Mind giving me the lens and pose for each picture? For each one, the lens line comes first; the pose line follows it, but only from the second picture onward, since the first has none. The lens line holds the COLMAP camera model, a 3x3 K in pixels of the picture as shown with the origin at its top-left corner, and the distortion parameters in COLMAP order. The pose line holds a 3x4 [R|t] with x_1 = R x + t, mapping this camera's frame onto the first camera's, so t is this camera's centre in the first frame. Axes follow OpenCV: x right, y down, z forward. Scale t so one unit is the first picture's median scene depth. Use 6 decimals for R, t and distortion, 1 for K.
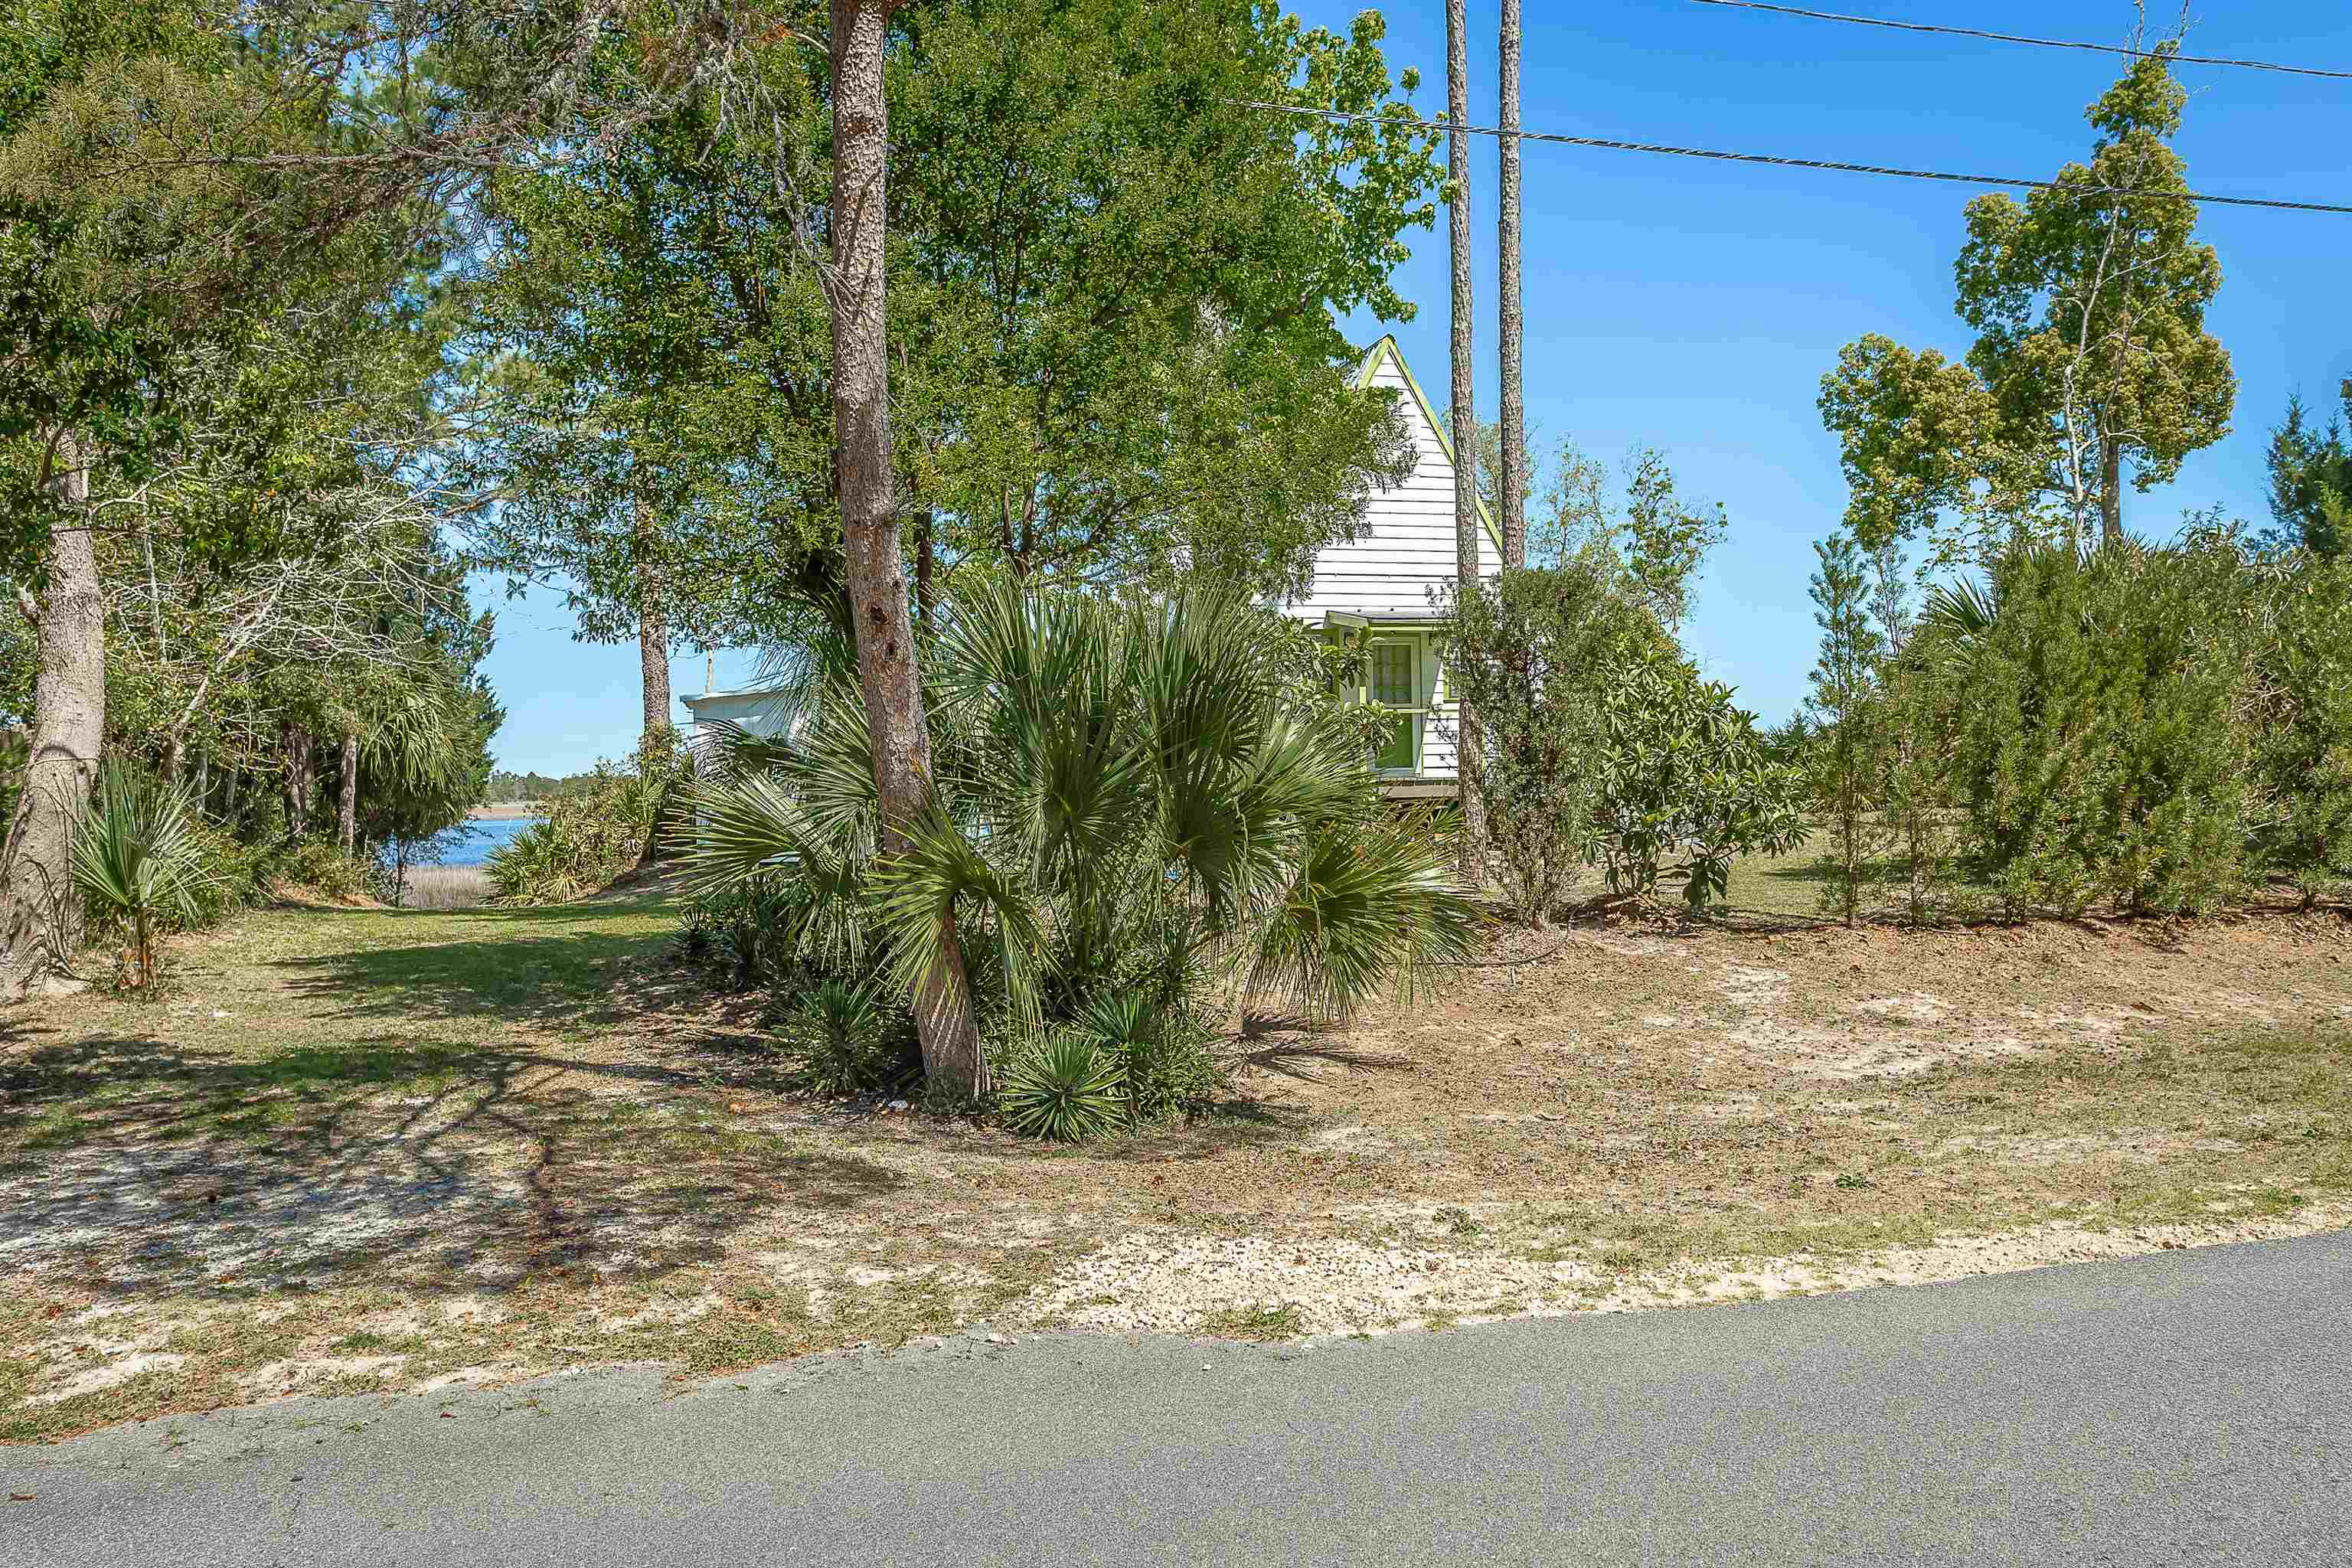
lens RADIAL K [[1824.0, 0, 1182.6], [0, 1824.0, 788.0], [0, 0, 1]] dist [0.005462, 0.004979]
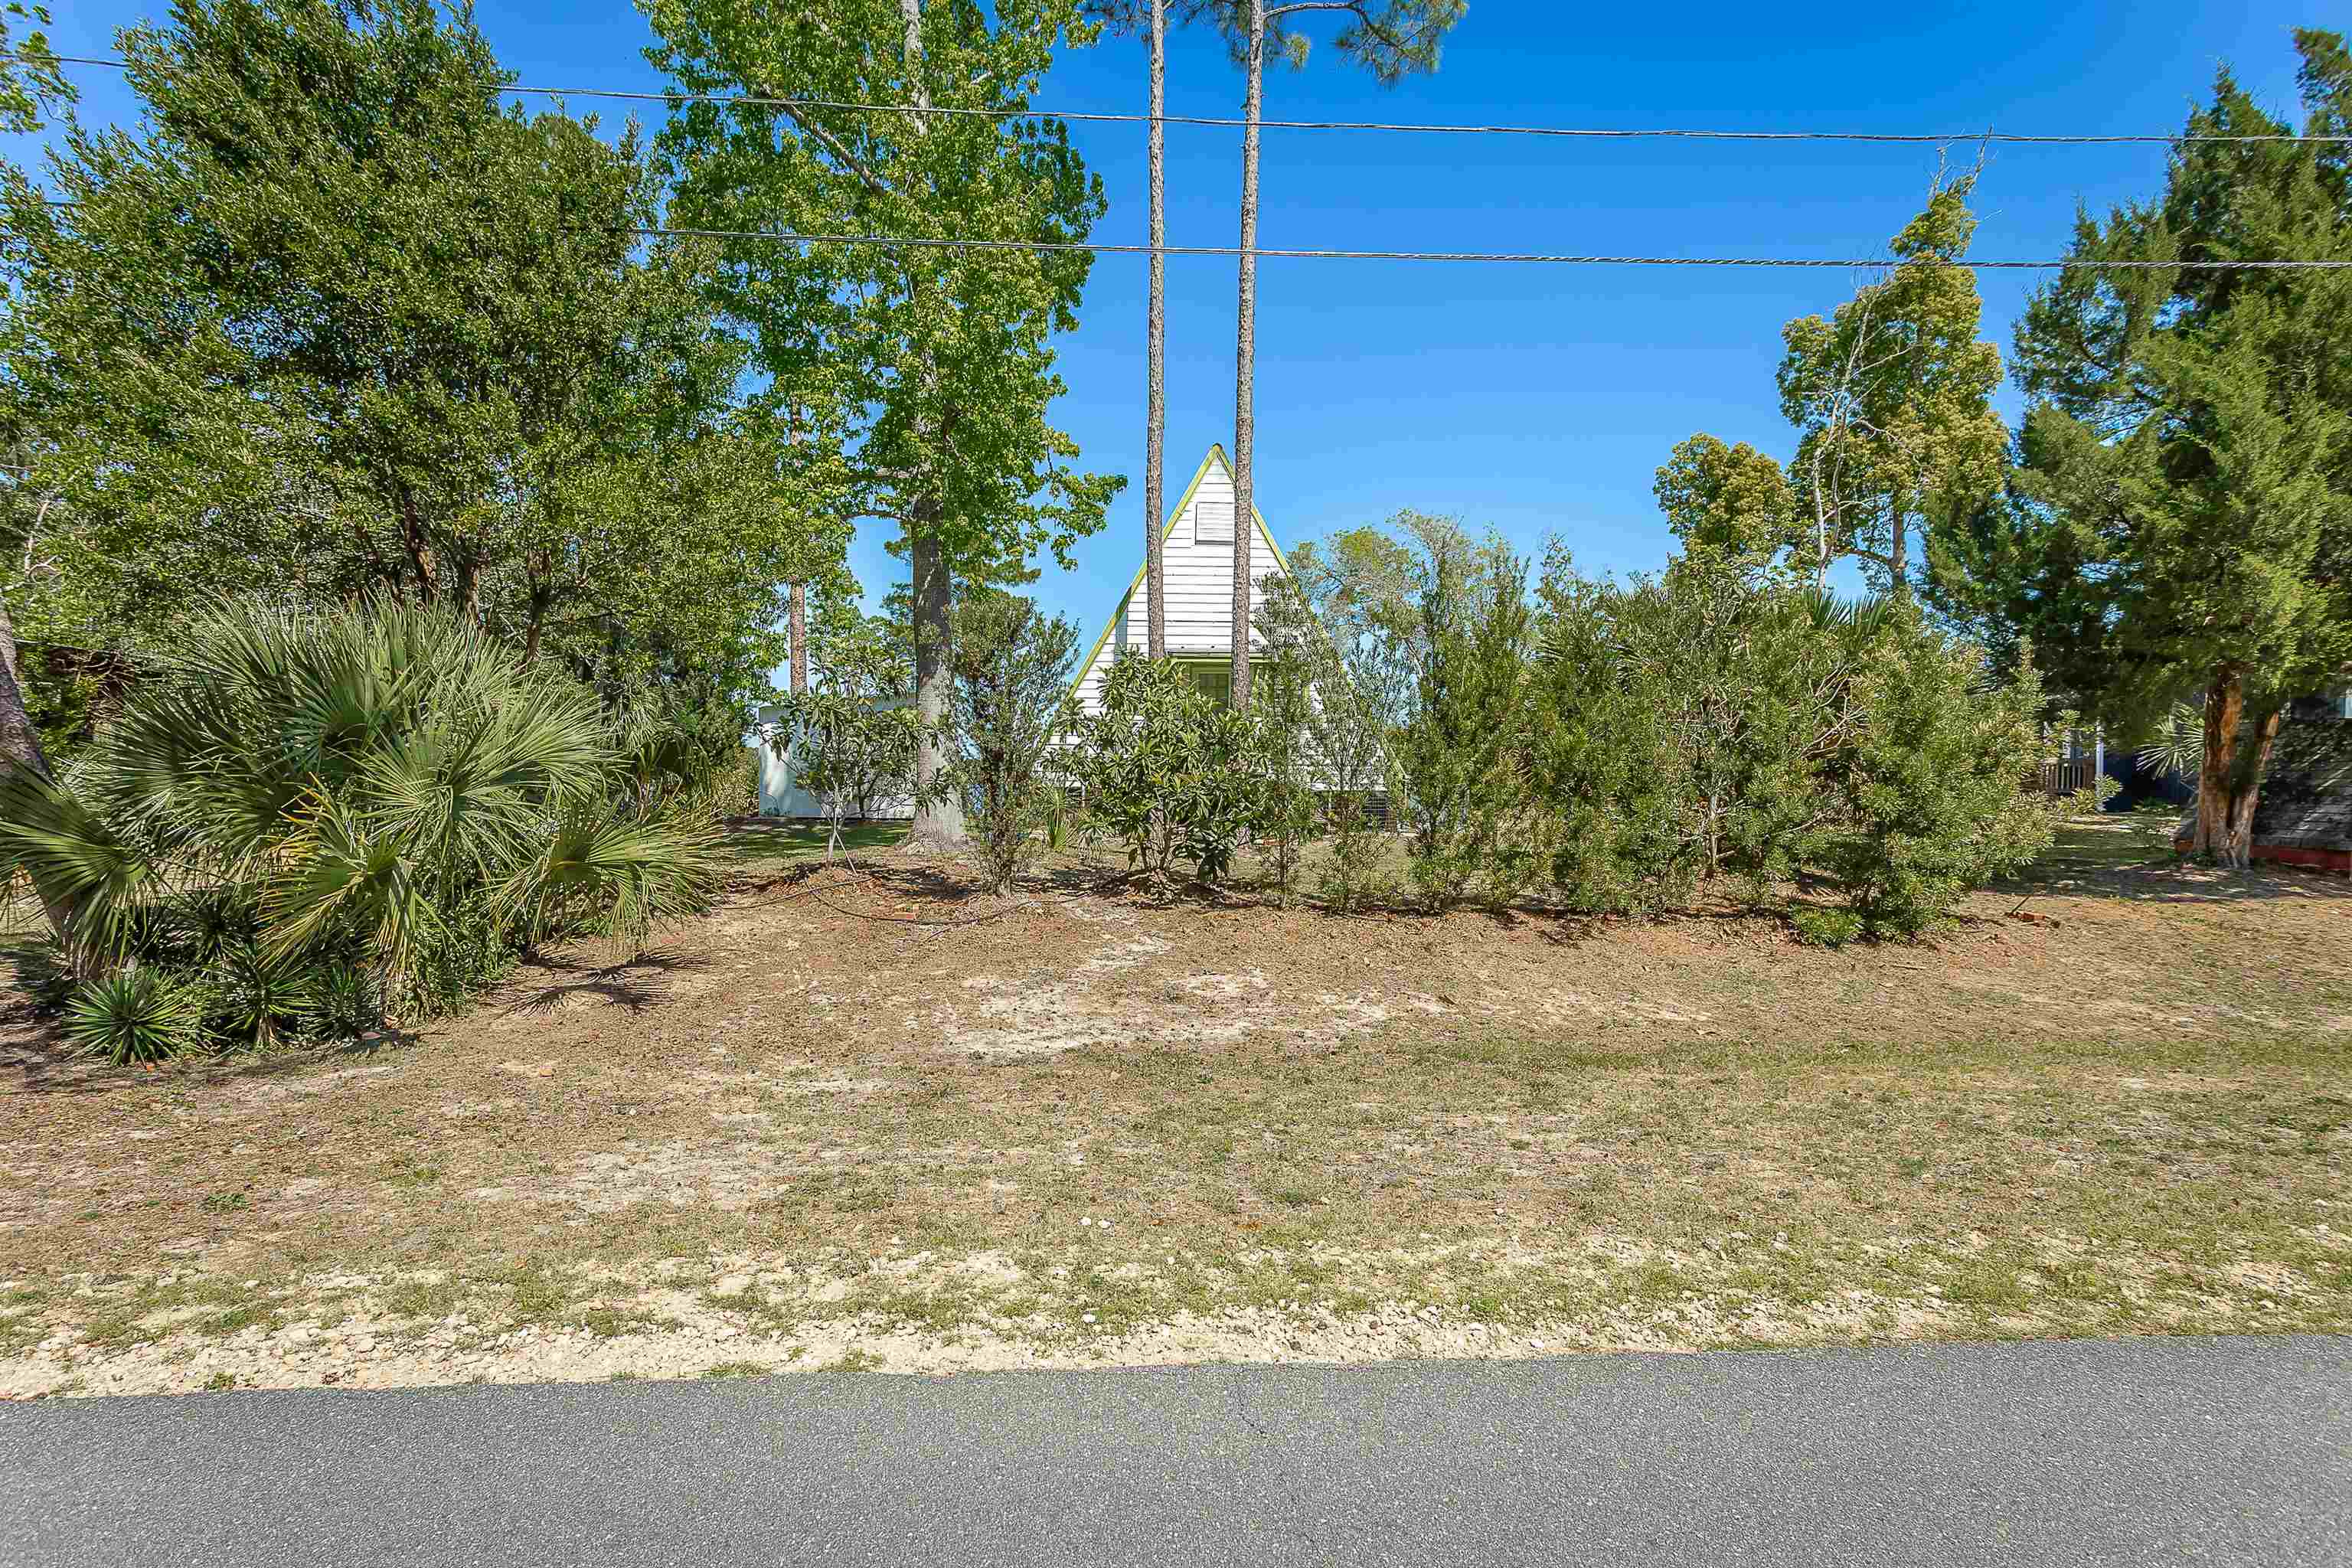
lens RADIAL K [[1133.7, 0, 1176.3], [0, 1133.7, 773.7], [0, 0, 1]] dist [0.000620, 0.004156]
pose [[0.964804, 0.028359, -0.261437, 0.245569], [-0.027520, 0.999598, 0.006869, -0.006898], [0.261527, 0.000567, 0.965196, 0.142316]]
